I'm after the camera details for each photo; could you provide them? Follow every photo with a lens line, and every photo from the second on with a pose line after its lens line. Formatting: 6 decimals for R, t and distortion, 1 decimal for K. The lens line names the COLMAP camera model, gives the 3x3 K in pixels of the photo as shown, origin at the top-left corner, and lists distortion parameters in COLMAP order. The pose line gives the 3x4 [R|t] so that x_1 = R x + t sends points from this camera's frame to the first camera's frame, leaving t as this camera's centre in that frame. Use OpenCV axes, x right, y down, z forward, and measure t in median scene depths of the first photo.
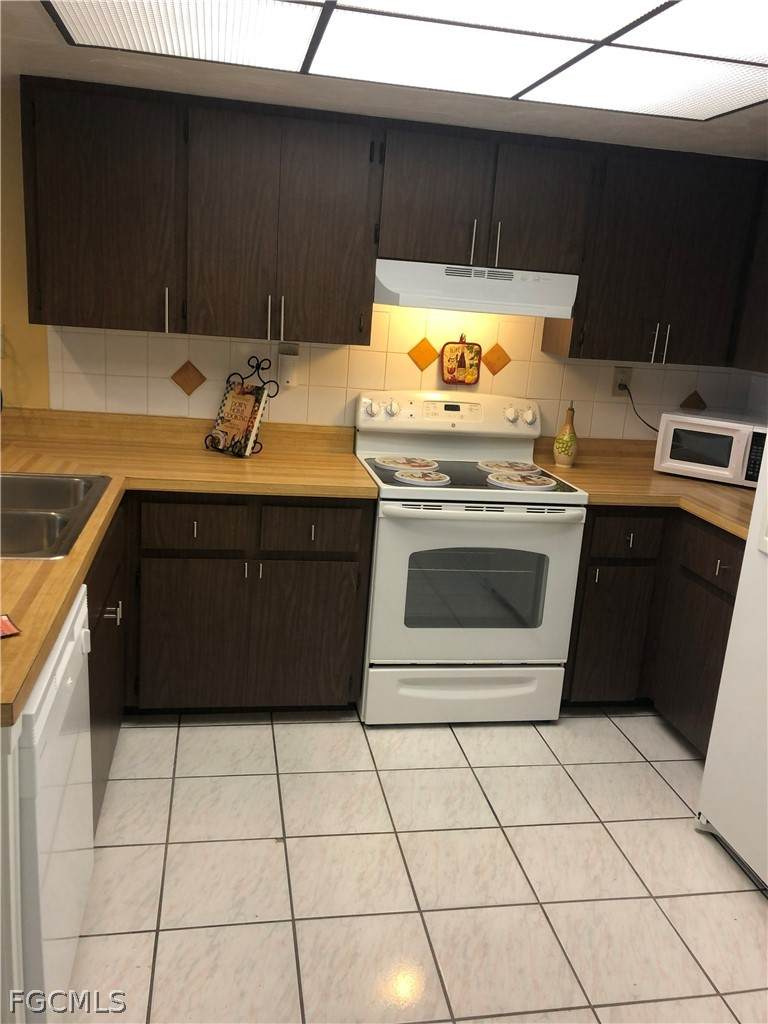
lens RADIAL K [[840.5, 0, 384.0], [0, 840.5, 512.0], [0, 0, 1]] dist [0.114326, -0.247143]
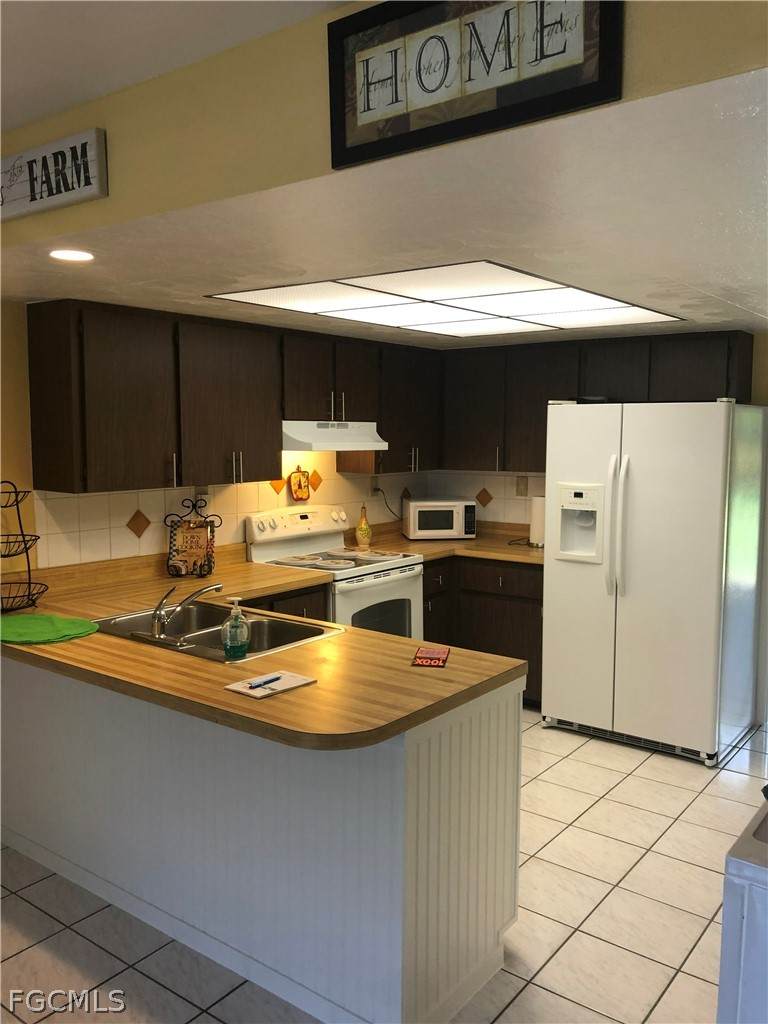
lens RADIAL K [[840.5, 0, 384.0], [0, 840.5, 512.0], [0, 0, 1]] dist [0.114326, -0.247143]
pose [[0.738442, -0.137734, 0.660100, -0.774176], [0.221592, 0.974117, -0.044635, -0.042326], [-0.636867, 0.179233, 0.749850, -0.139051]]
